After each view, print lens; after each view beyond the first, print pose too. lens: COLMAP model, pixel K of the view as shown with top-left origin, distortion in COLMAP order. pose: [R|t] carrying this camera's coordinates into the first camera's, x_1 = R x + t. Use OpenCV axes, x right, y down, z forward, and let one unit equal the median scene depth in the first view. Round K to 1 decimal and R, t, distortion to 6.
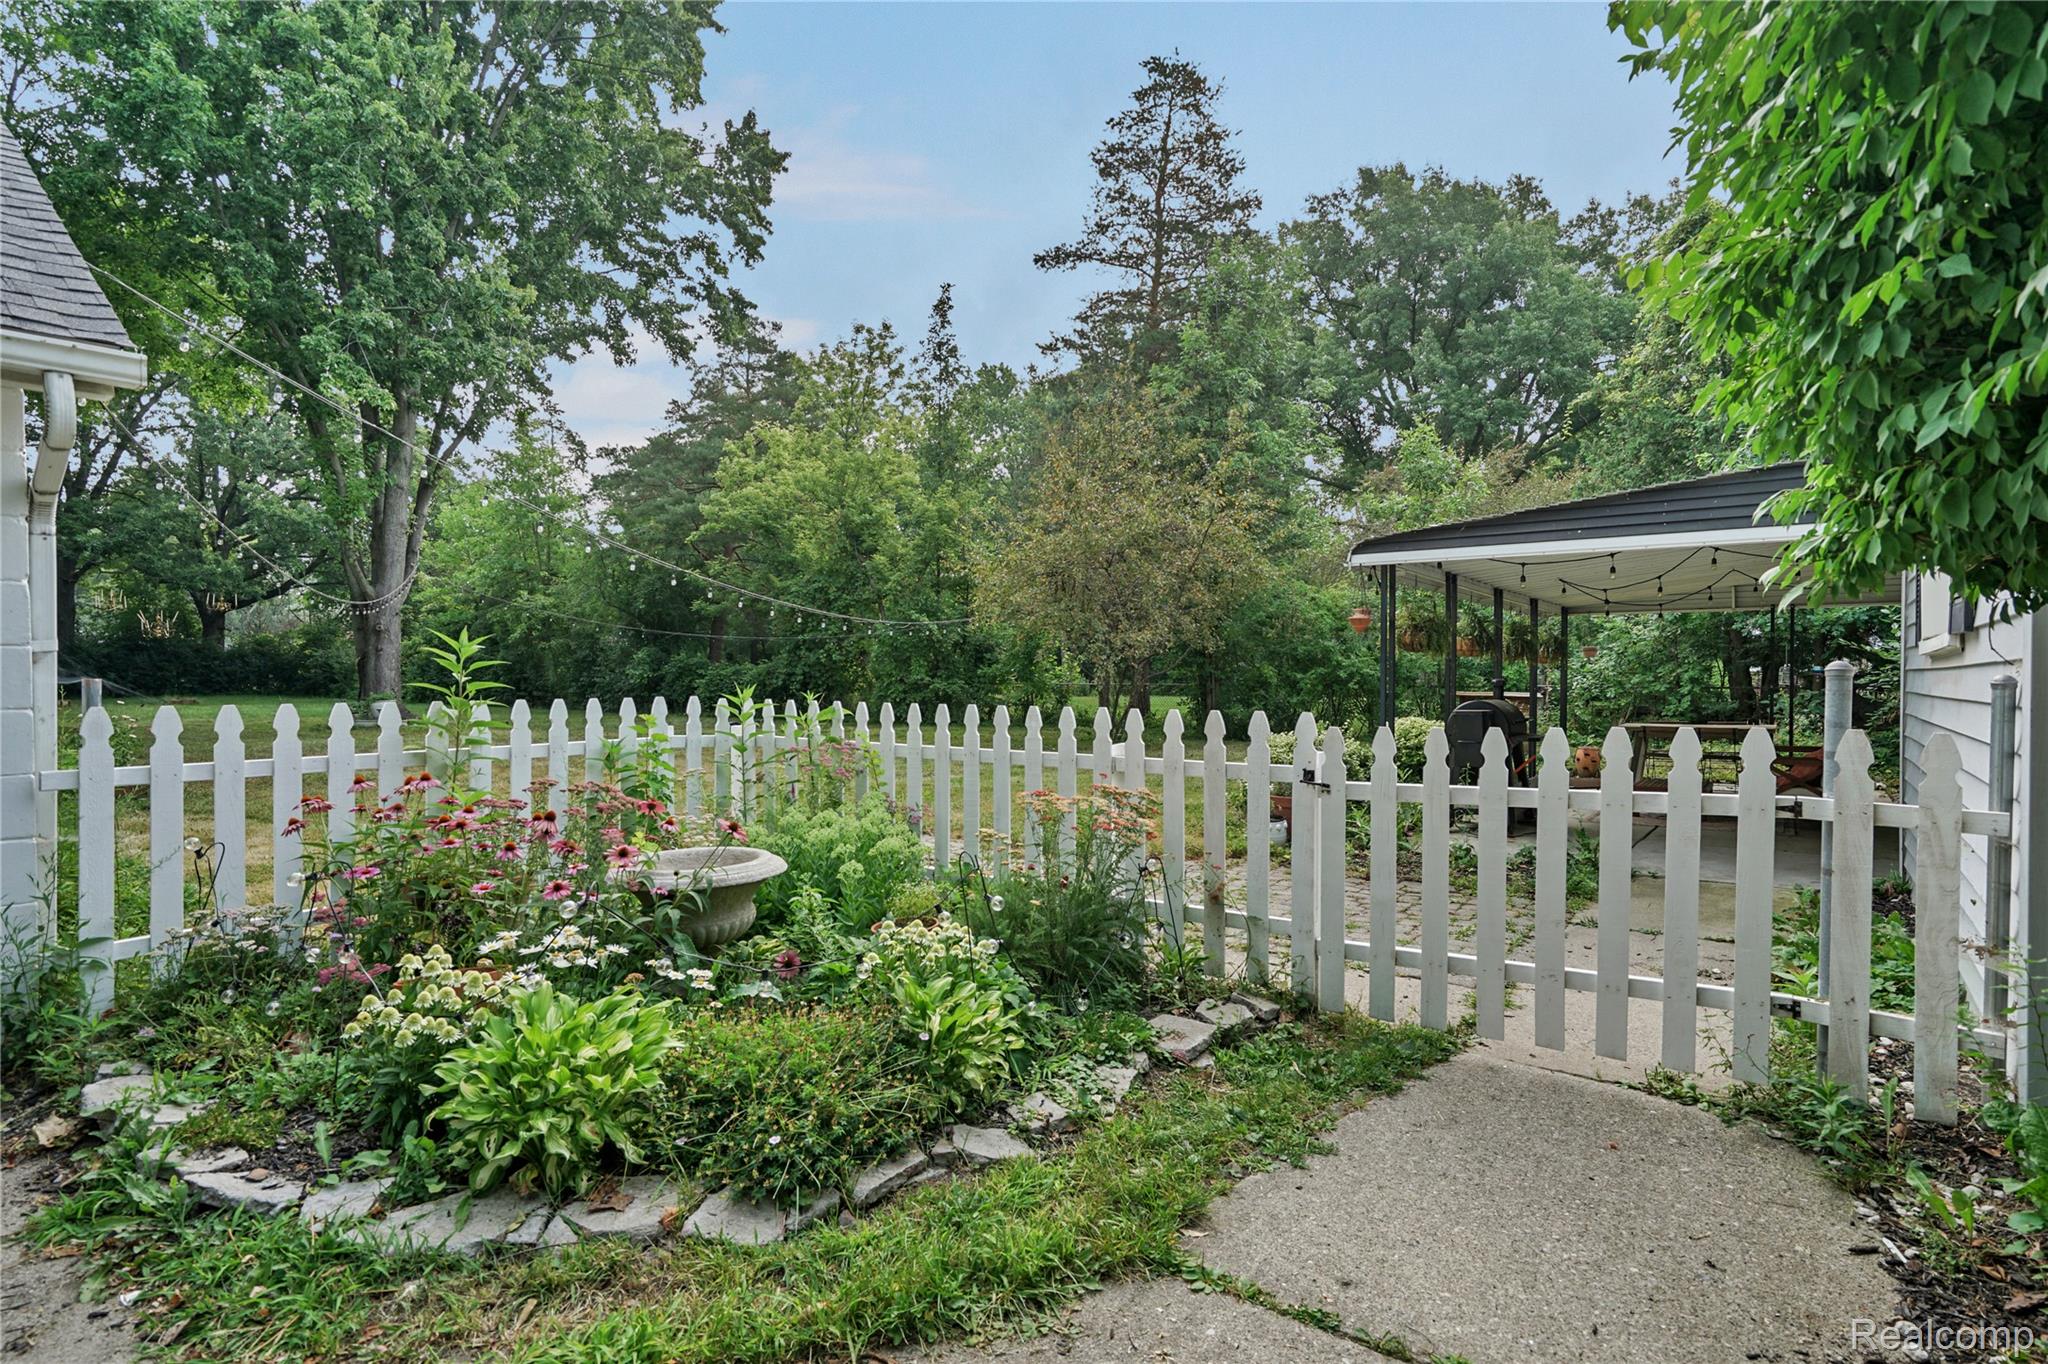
lens RADIAL K [[1001.2, 0, 1032.8], [0, 1001.2, 683.1], [0, 0, 1]] dist [0.003073, -0.000415]
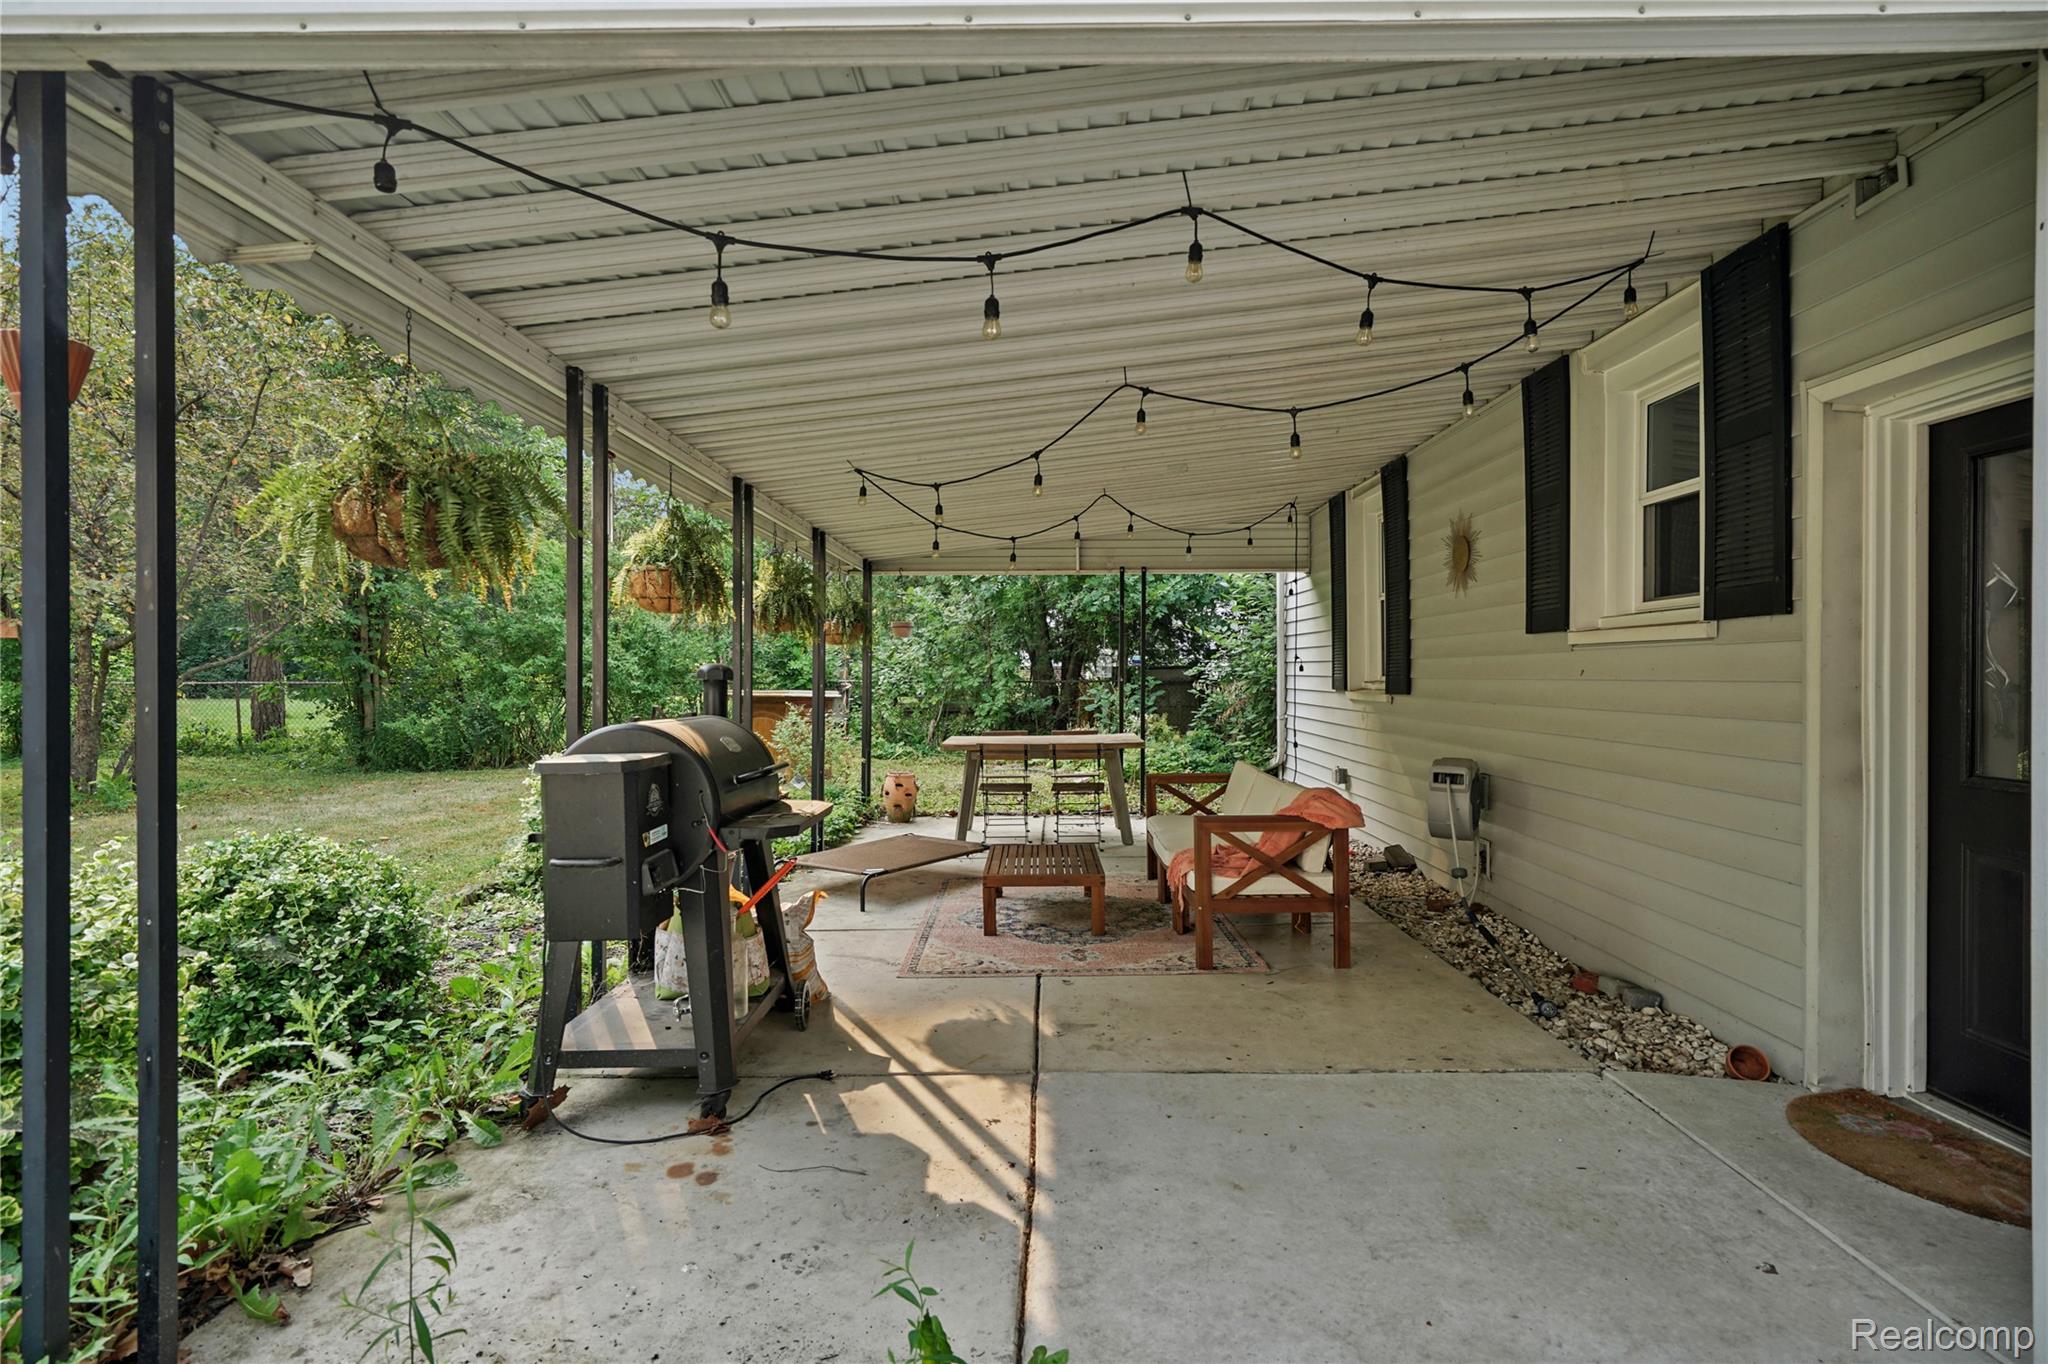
lens RADIAL K [[1001.2, 0, 1025.7], [0, 1001.2, 680.0], [0, 0, 1]] dist [0.003073, -0.000415]
pose [[0.801780, -0.007238, 0.597575, 0.170200], [0.007554, 0.999970, 0.001976, 0.001525], [-0.597571, 0.002930, 0.801811, 0.317192]]
